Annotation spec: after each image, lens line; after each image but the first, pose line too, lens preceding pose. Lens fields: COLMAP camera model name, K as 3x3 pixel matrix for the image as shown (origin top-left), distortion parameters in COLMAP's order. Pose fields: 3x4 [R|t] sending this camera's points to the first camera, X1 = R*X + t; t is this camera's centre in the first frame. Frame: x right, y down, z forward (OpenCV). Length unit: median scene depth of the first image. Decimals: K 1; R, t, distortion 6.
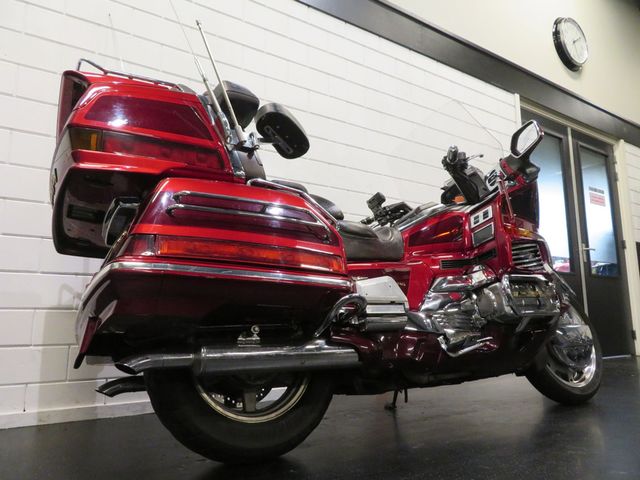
lens RADIAL K [[451.1, 0, 320.3], [0, 451.1, 240.7], [0, 0, 1]] dist [-0.003660, -0.003025]
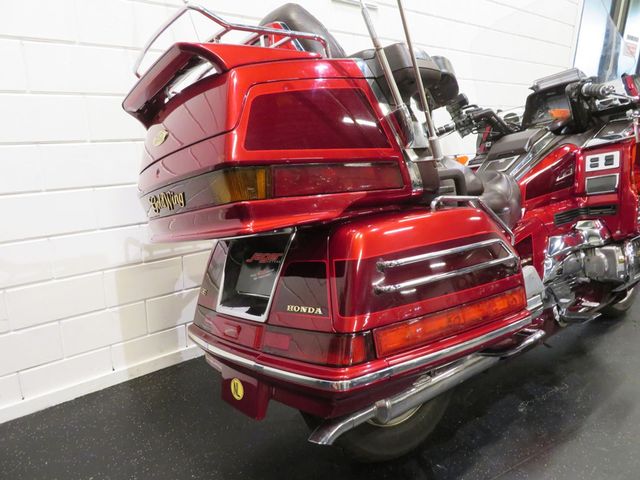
lens RADIAL K [[451.1, 0, 319.7], [0, 451.1, 241.1], [0, 0, 1]] dist [-0.003660, -0.003025]
pose [[0.993280, -0.006316, 0.115559, -0.311369], [-0.044489, 0.900947, 0.431642, -0.279389], [-0.106839, -0.433883, 0.894612, 0.203693]]
